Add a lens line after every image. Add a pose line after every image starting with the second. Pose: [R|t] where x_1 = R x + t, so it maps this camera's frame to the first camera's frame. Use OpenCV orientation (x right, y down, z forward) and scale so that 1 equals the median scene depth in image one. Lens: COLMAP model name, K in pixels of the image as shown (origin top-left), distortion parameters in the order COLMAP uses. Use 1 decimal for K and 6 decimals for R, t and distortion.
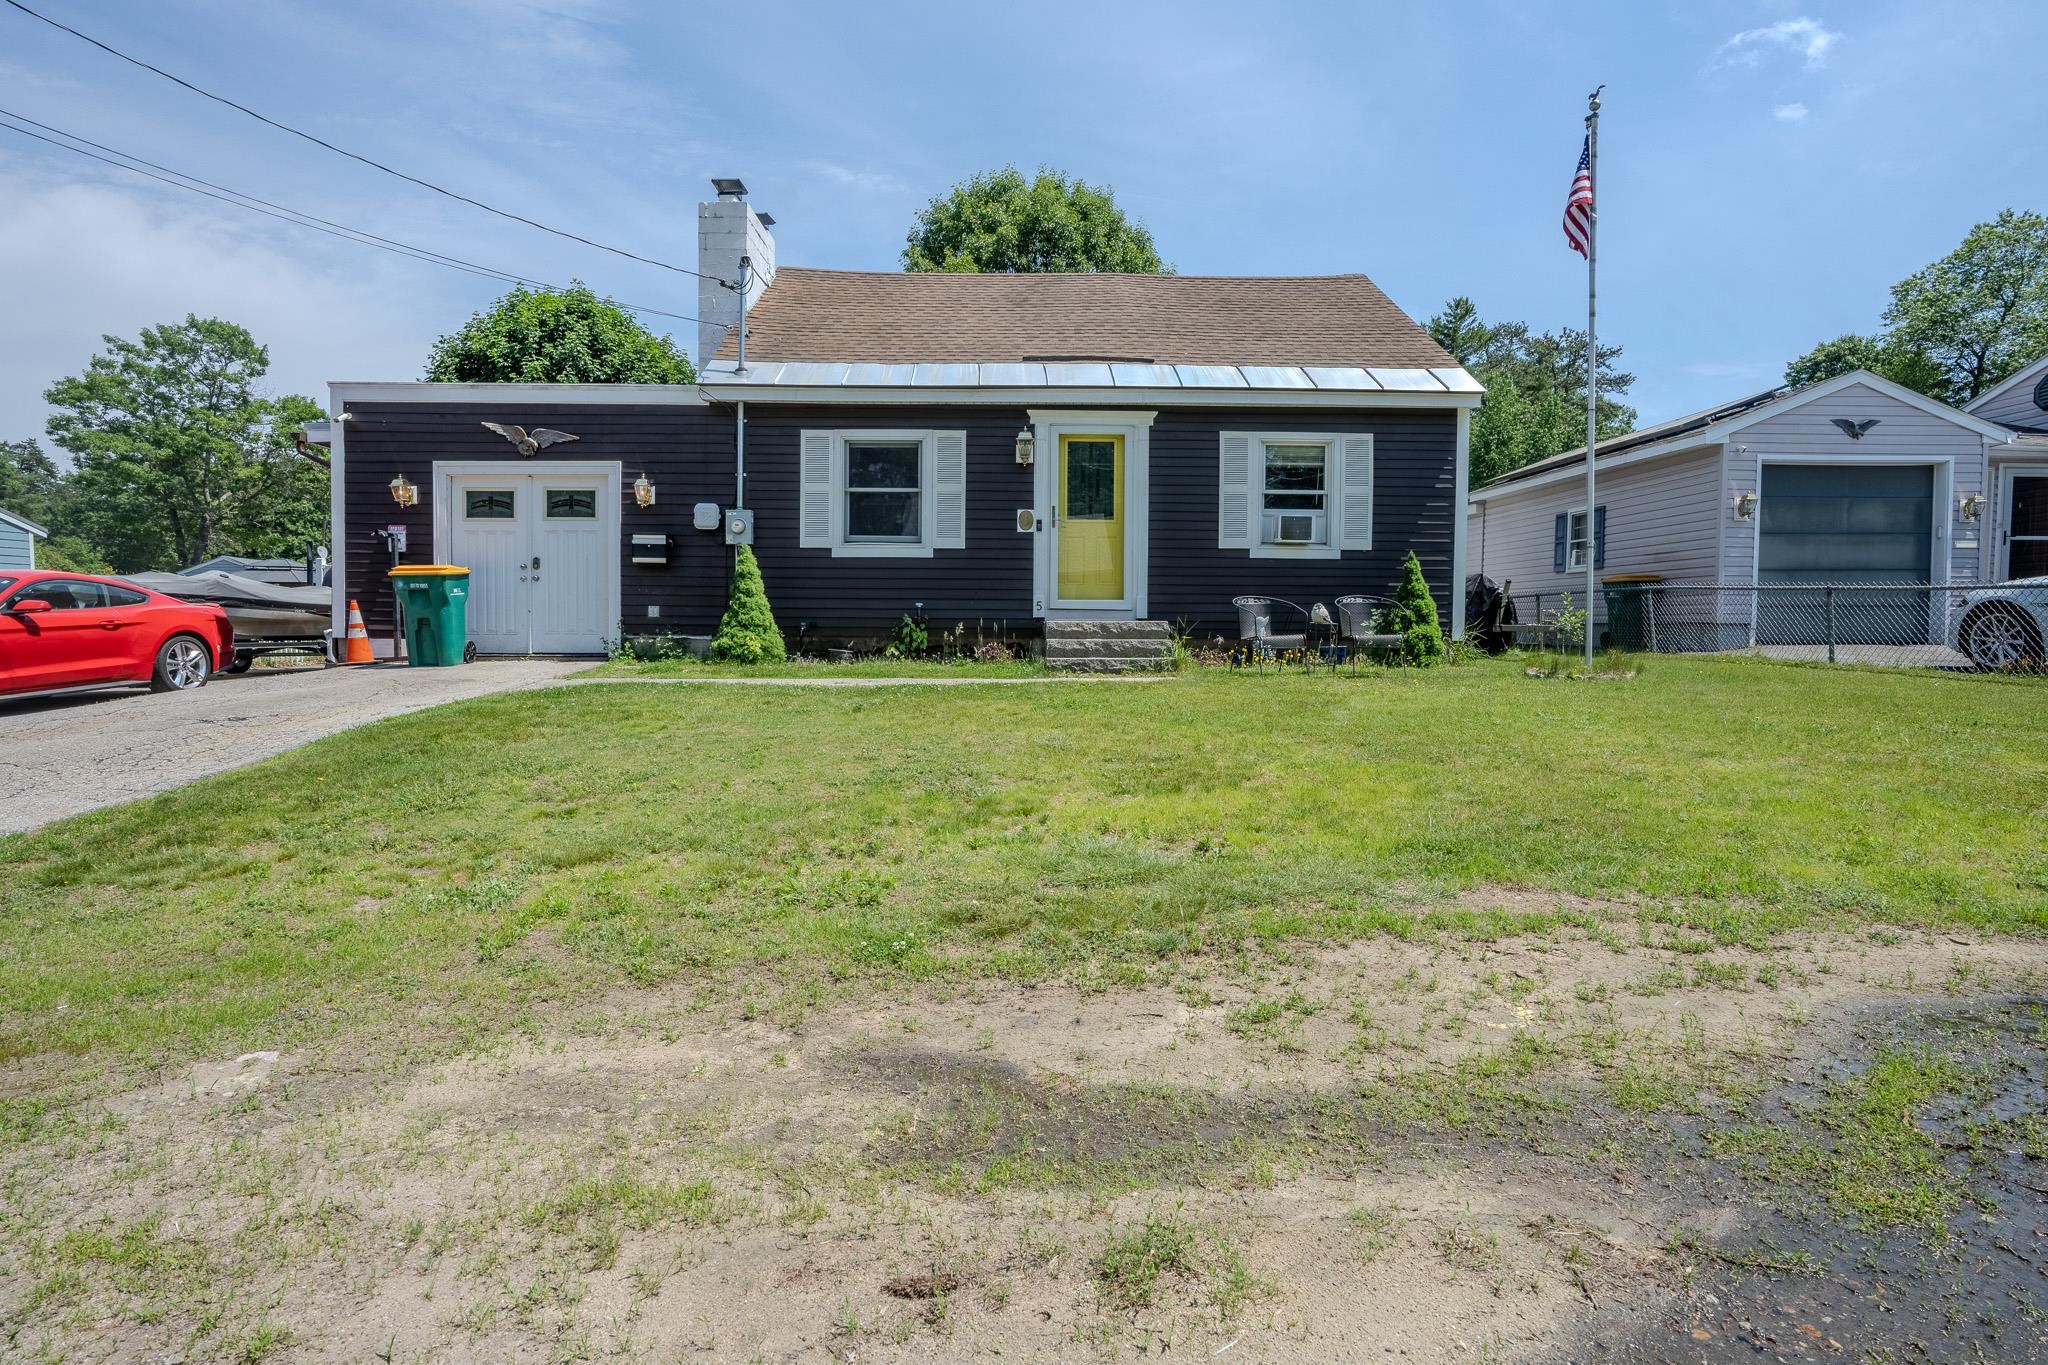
lens RADIAL K [[1009.7, 0, 1061.6], [0, 1009.7, 679.9], [0, 0, 1]] dist [-0.056770, 0.027685]
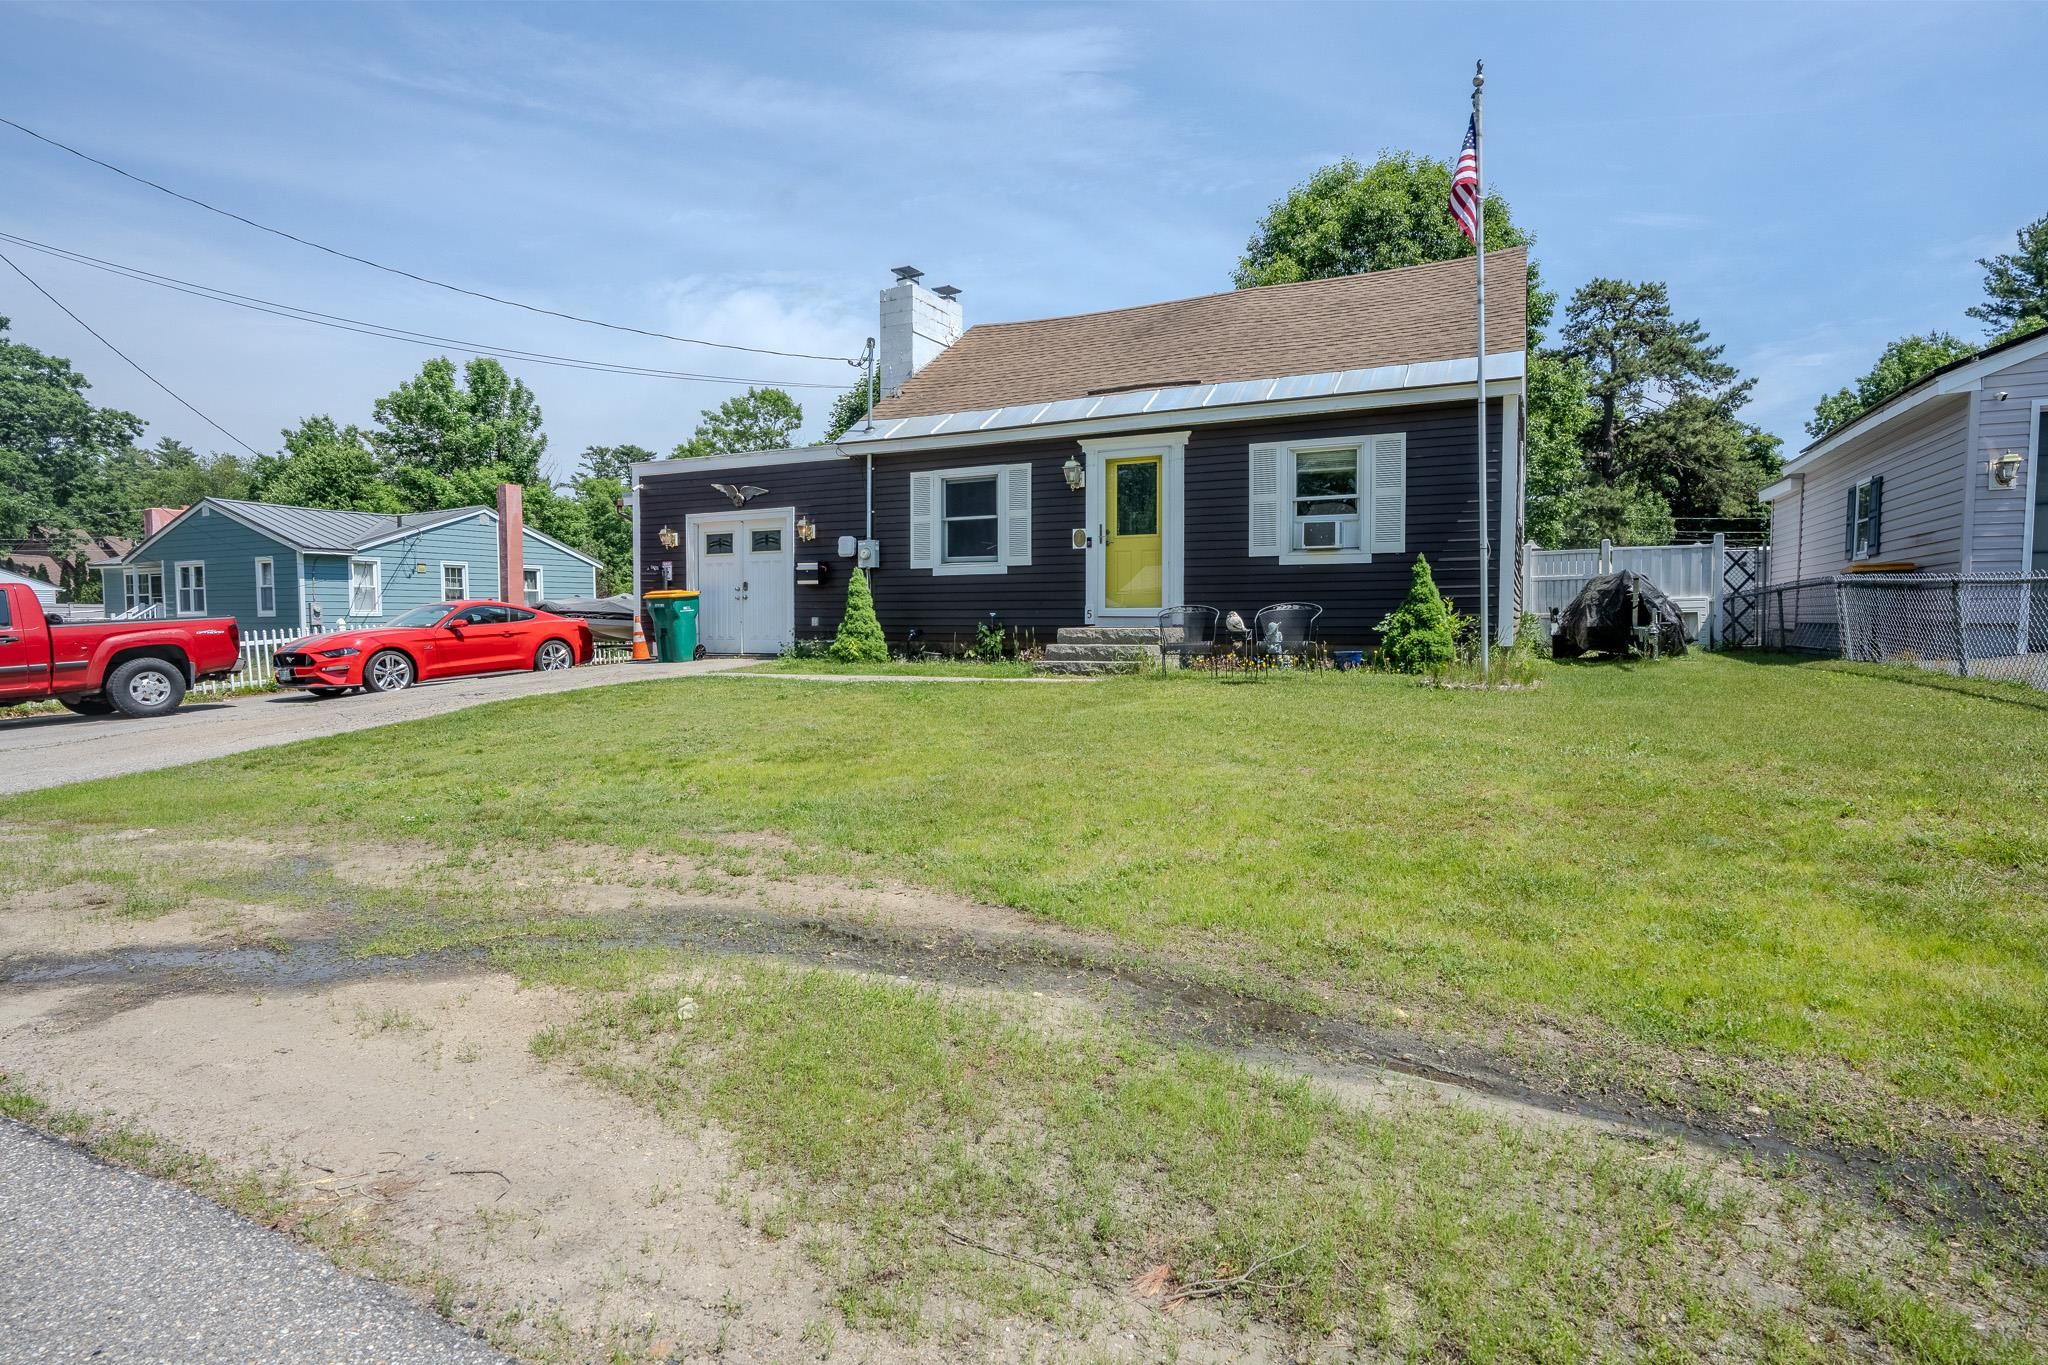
lens RADIAL K [[1009.7, 0, 1061.6], [0, 1009.7, 679.9], [0, 0, 1]] dist [-0.056770, 0.027685]
pose [[0.892132, 0.018345, -0.451403, 0.464560], [-0.015983, 0.999831, 0.009044, -0.009710], [0.451493, -0.000853, 0.892274, -0.016642]]
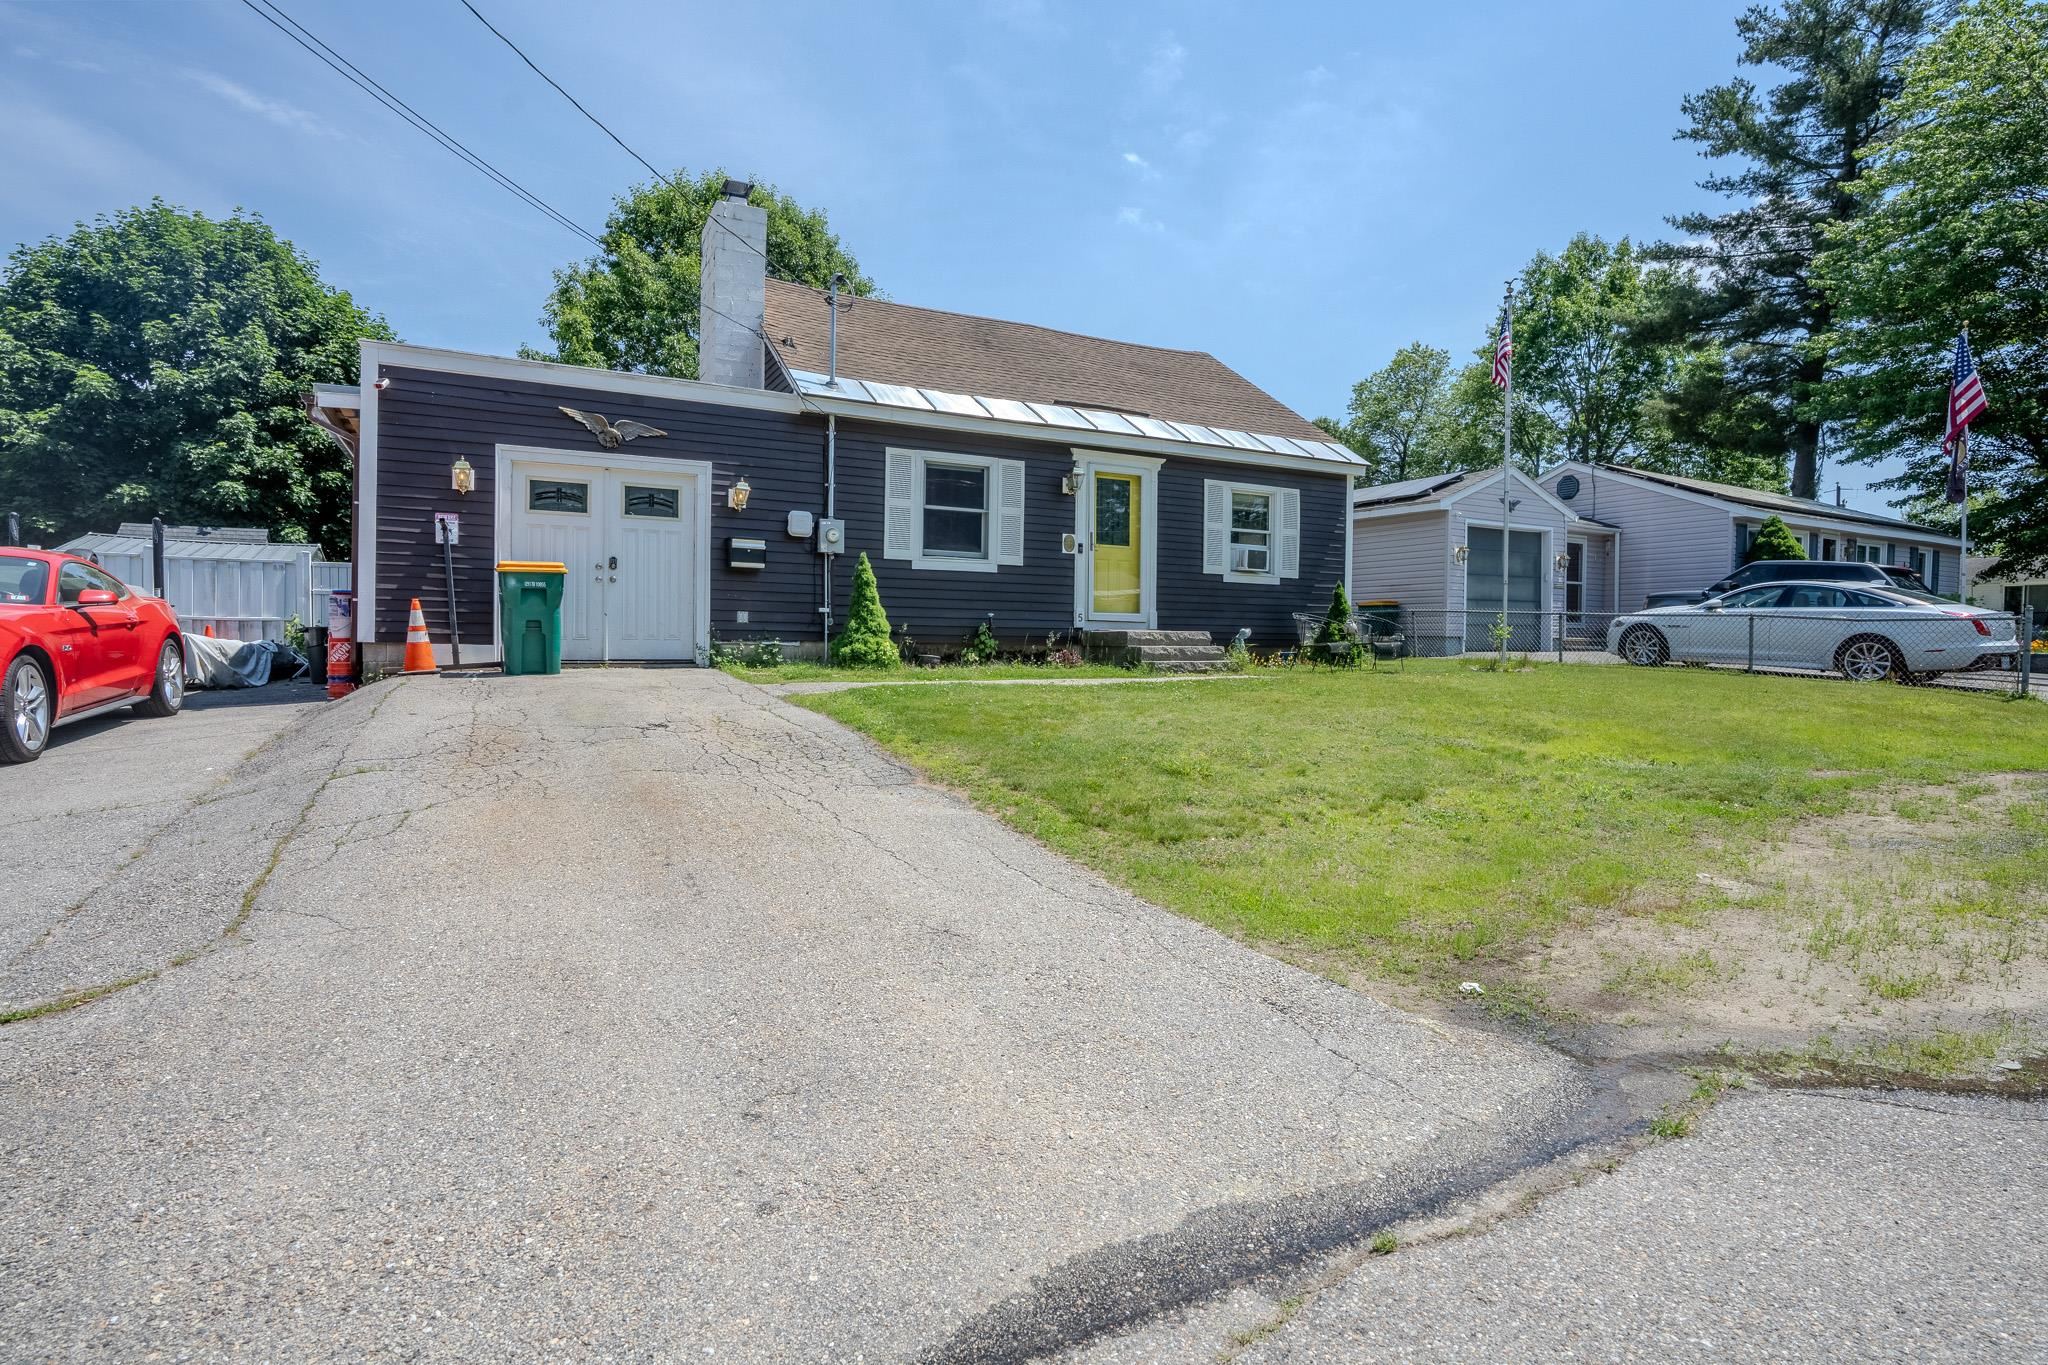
lens RADIAL K [[1009.7, 0, 1061.6], [0, 1009.7, 679.9], [0, 0, 1]] dist [-0.056770, 0.027685]
pose [[0.888882, -0.012900, 0.457955, -0.581029], [0.016648, 0.999853, -0.004150, 0.002980], [-0.457834, 0.011313, 0.888966, -0.021407]]
